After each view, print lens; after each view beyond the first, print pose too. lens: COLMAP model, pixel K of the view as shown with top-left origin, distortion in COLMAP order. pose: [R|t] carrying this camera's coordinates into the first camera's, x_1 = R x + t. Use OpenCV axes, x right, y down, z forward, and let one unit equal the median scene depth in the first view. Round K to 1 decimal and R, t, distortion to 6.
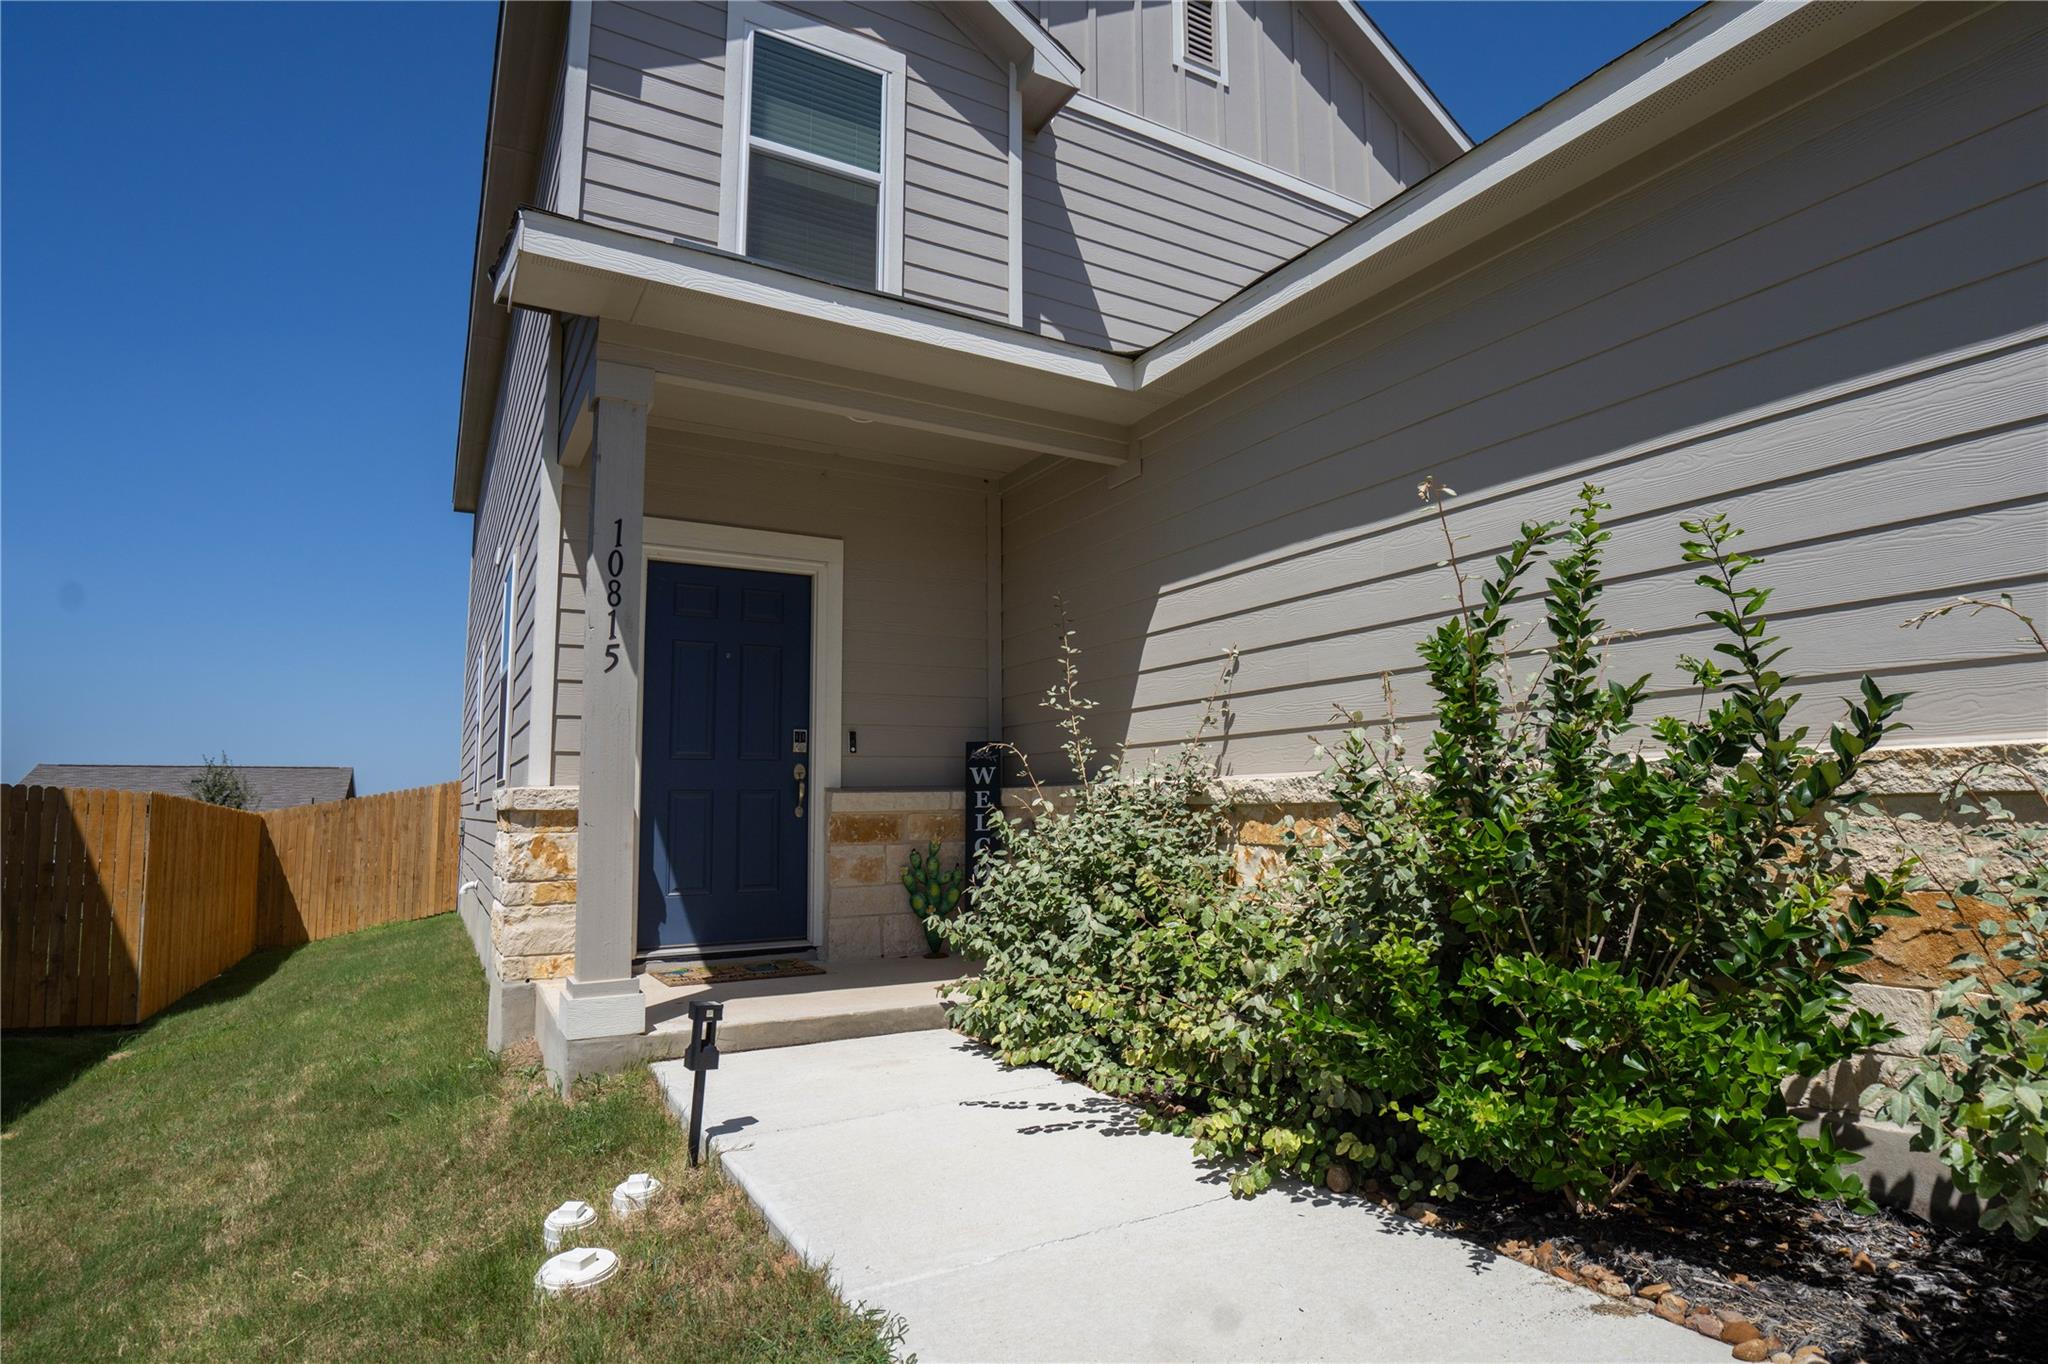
lens RADIAL K [[960.1, 0, 1024.0], [0, 960.1, 682.0], [0, 0, 1]] dist [-0.016636, 0.000380]
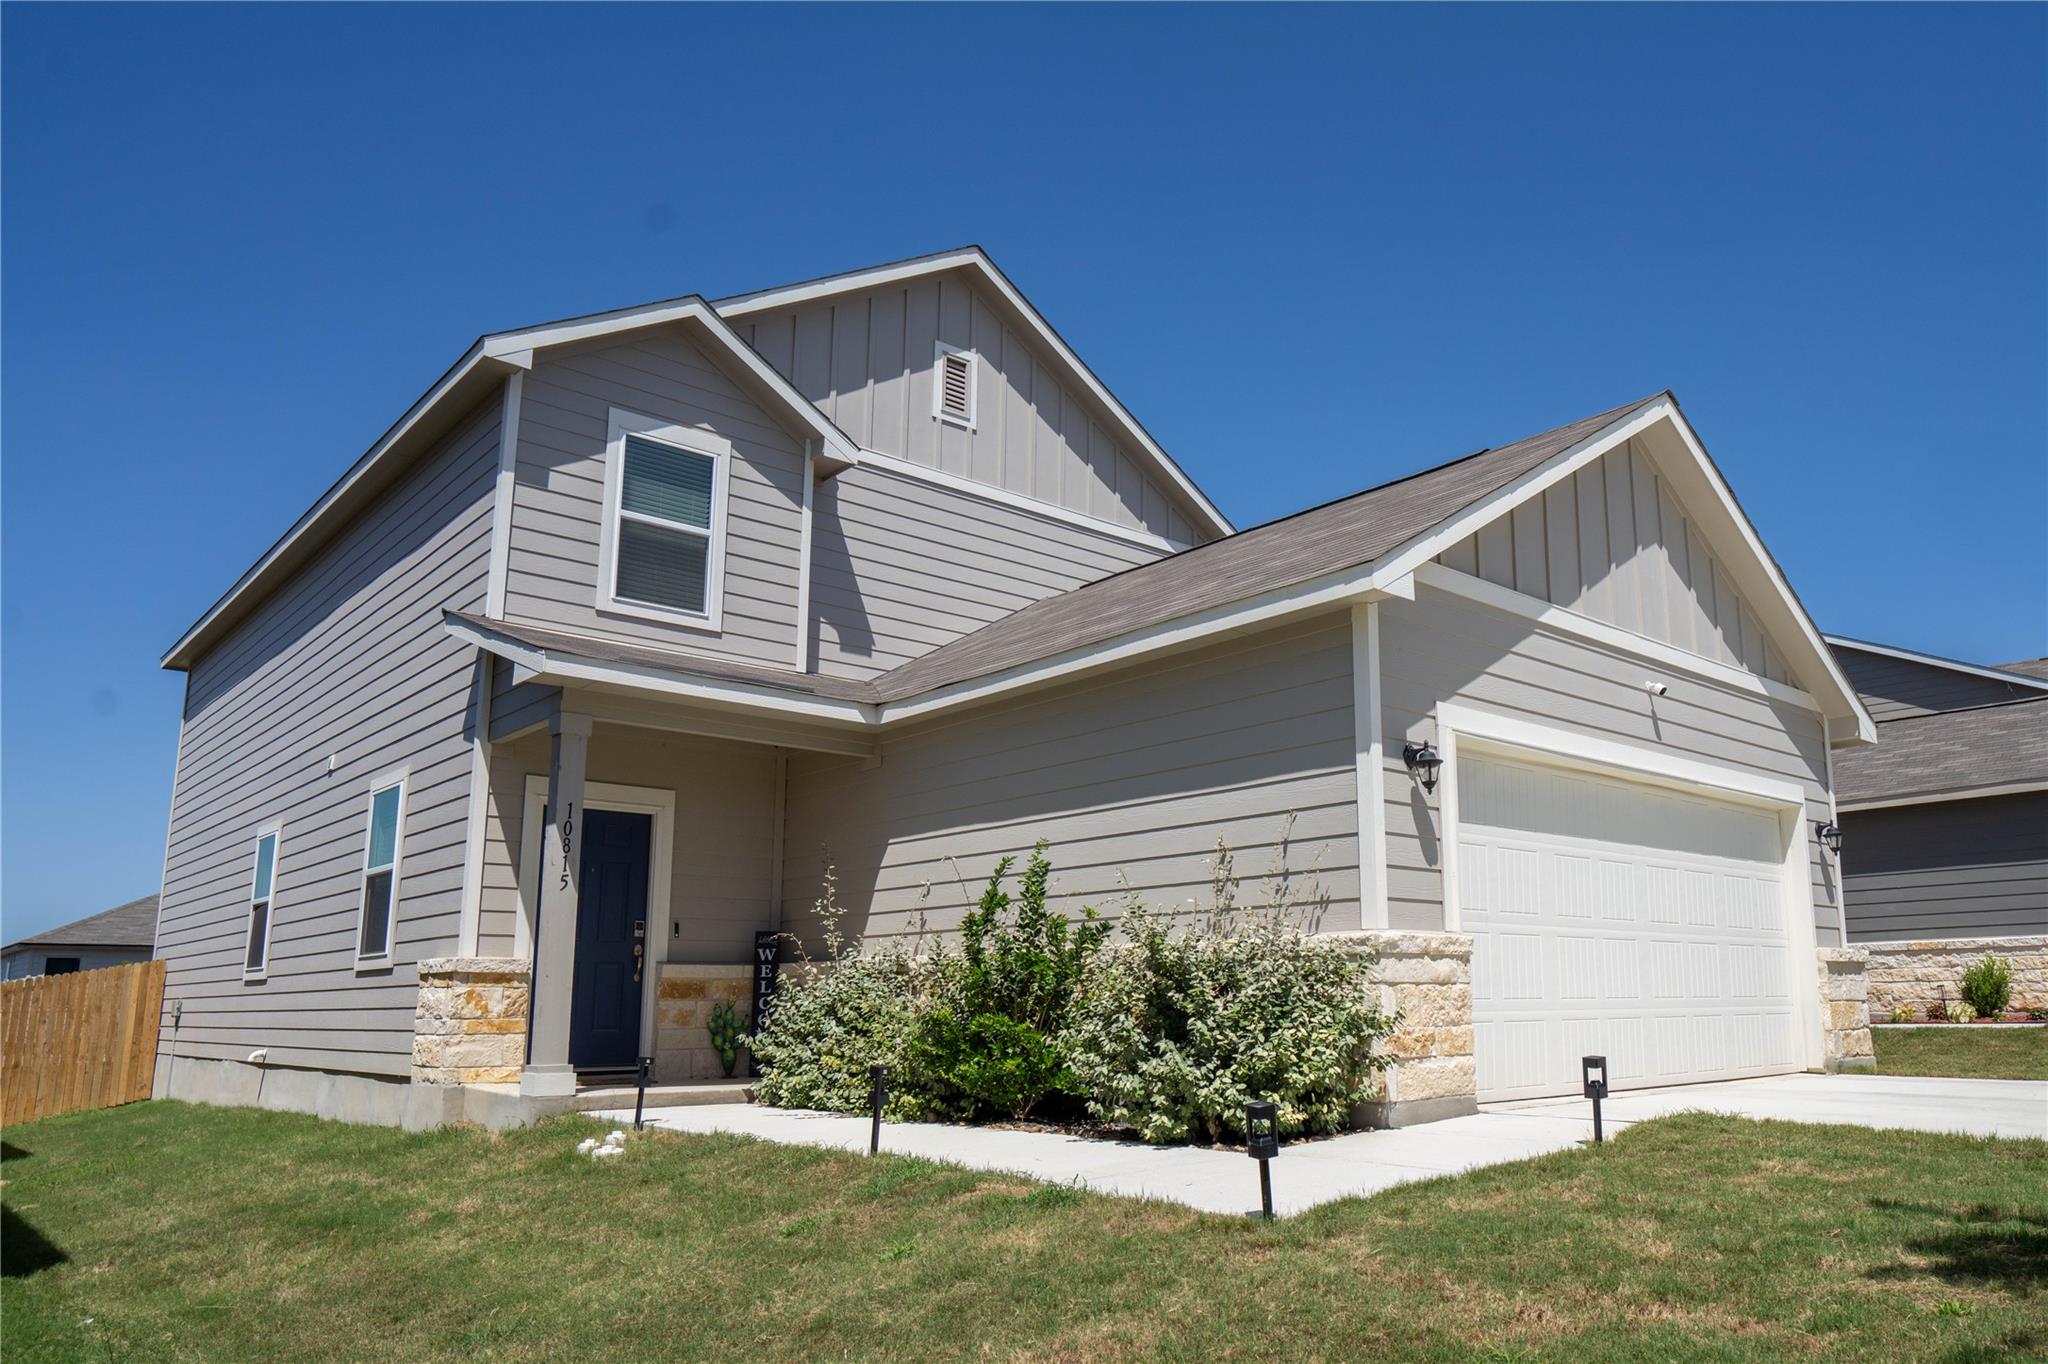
lens RADIAL K [[1364.0, 0, 1132.1], [0, 1364.0, 792.7], [0, 0, 1]] dist [0.002624, 0.004580]
pose [[0.965568, 0.044206, 0.256367, -0.051051], [-0.035400, 0.998617, -0.038862, -0.091170], [-0.257730, 0.028448, 0.965798, -1.201448]]
